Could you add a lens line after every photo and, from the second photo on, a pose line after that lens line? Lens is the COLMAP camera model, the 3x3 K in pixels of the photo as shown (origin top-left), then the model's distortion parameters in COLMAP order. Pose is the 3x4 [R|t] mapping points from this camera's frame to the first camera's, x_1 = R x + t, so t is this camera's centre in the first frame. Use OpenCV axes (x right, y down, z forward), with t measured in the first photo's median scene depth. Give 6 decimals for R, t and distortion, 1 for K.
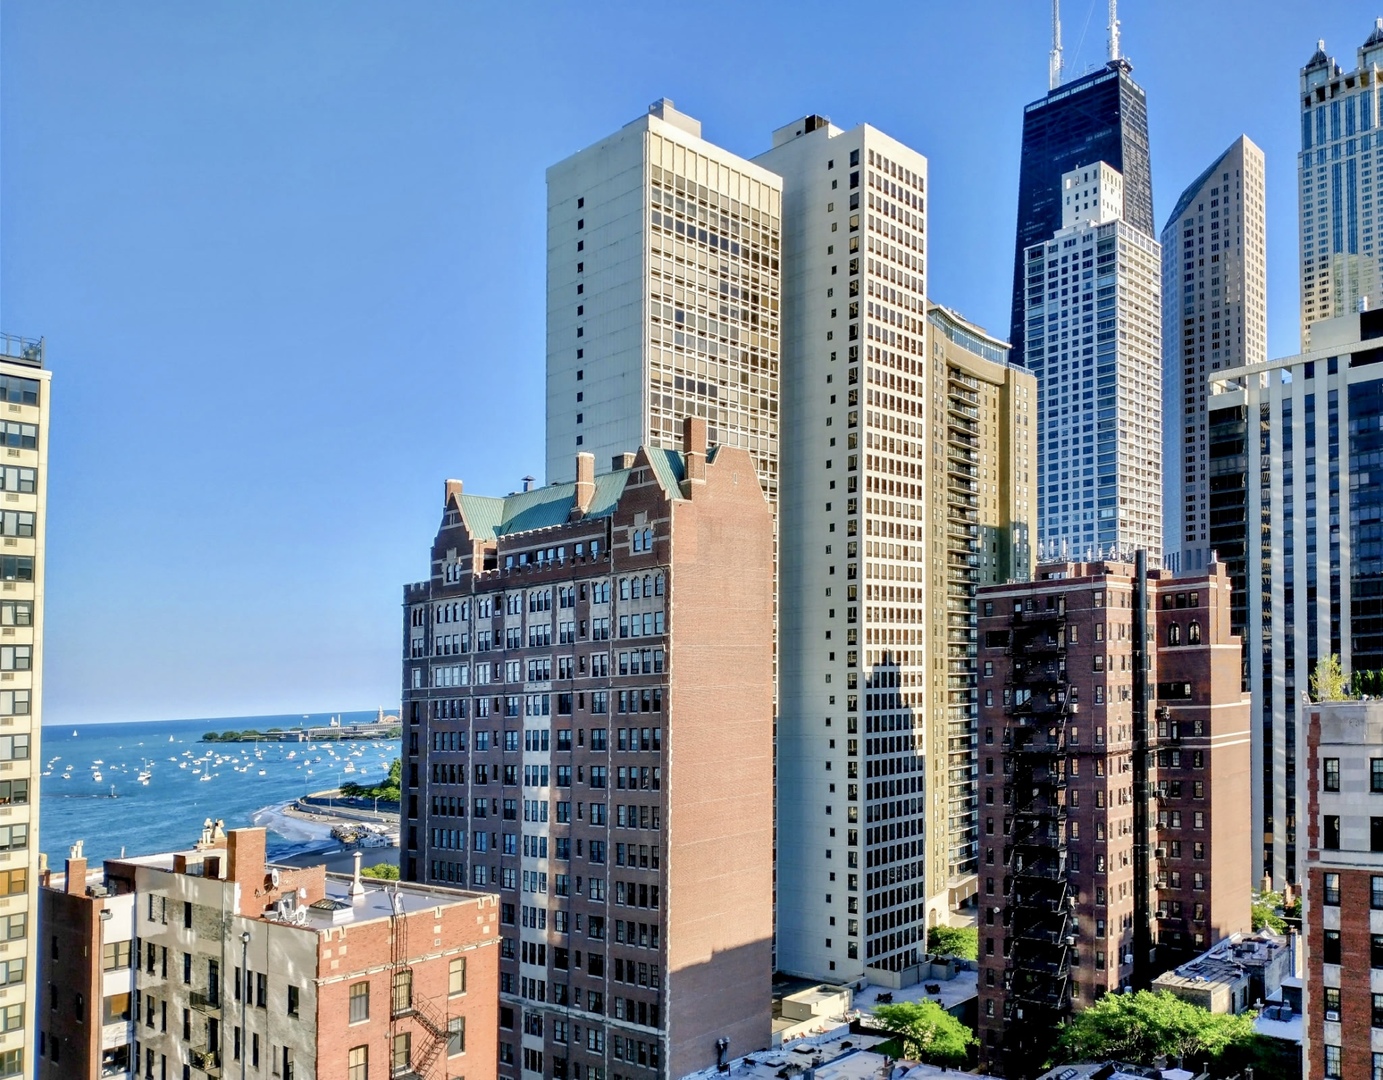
lens RADIAL K [[1165.0, 0, 668.8], [0, 1165.0, 595.6], [0, 0, 1]] dist [0.054200, -0.076424]
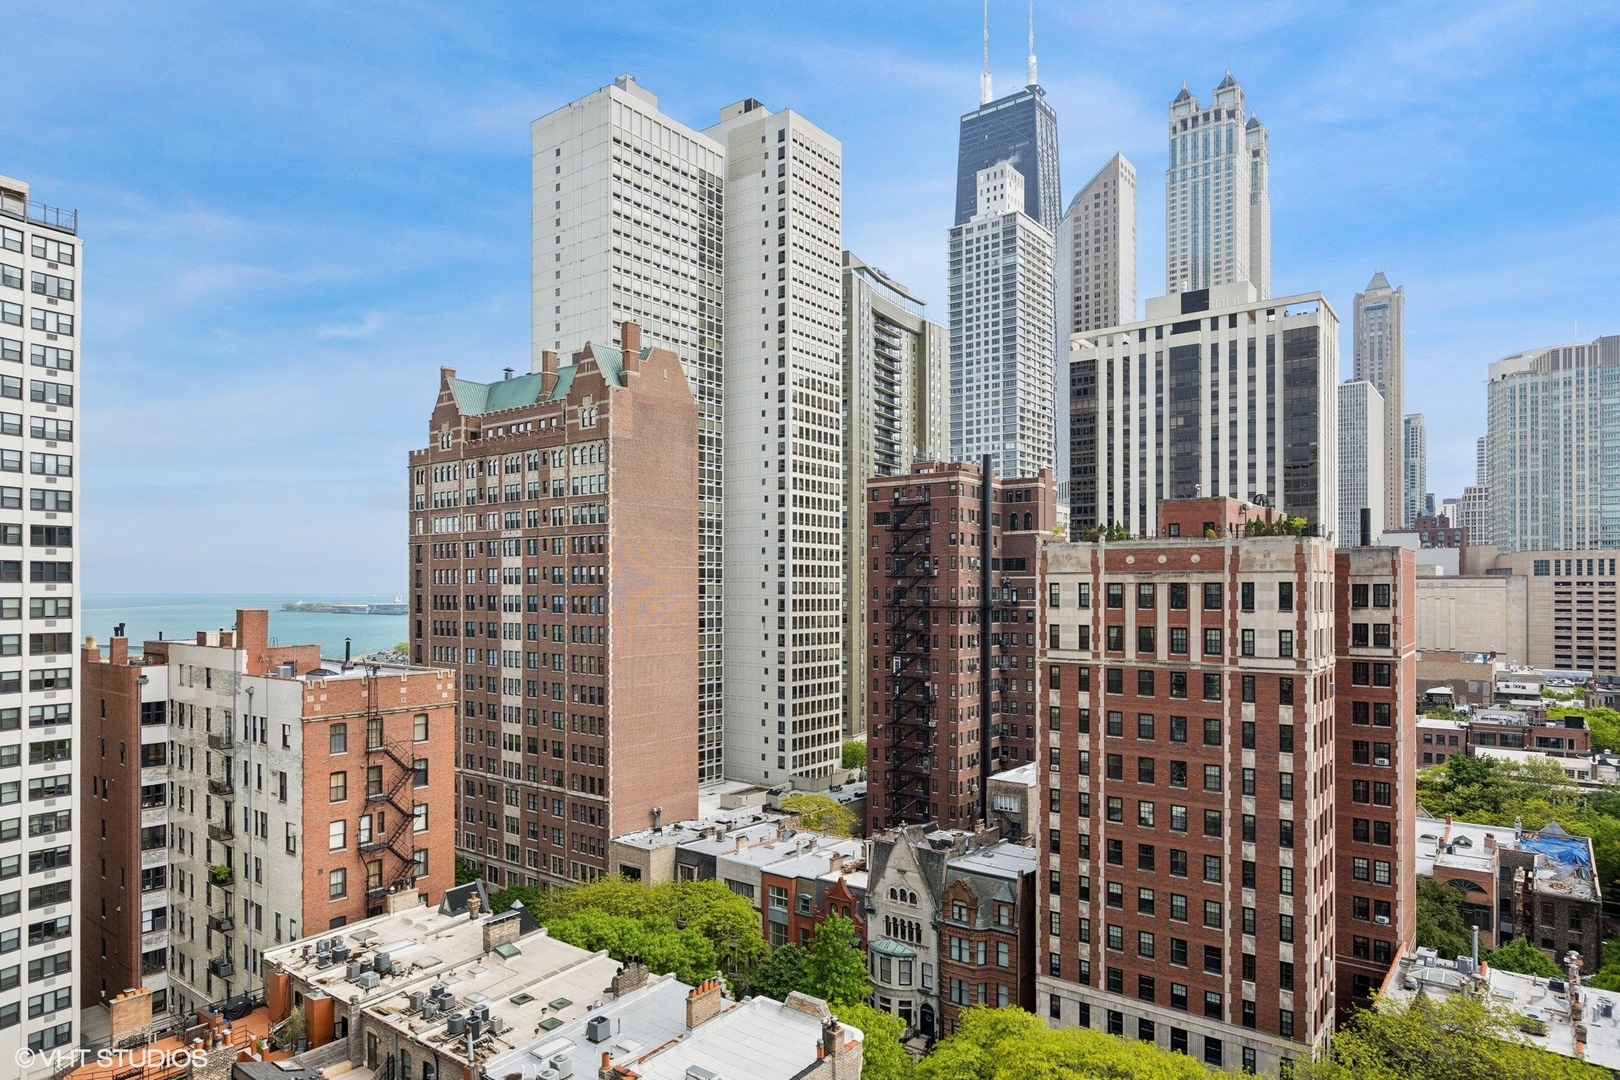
lens RADIAL K [[959.9, 0, 799.0], [0, 959.9, 584.4], [0, 0, 1]] dist [0.000424, -0.000998]
pose [[0.994230, 0.031964, 0.102398, 0.079990], [-0.038821, 0.997085, 0.065684, 0.043836], [-0.100000, -0.069280, 0.992573, -0.072281]]
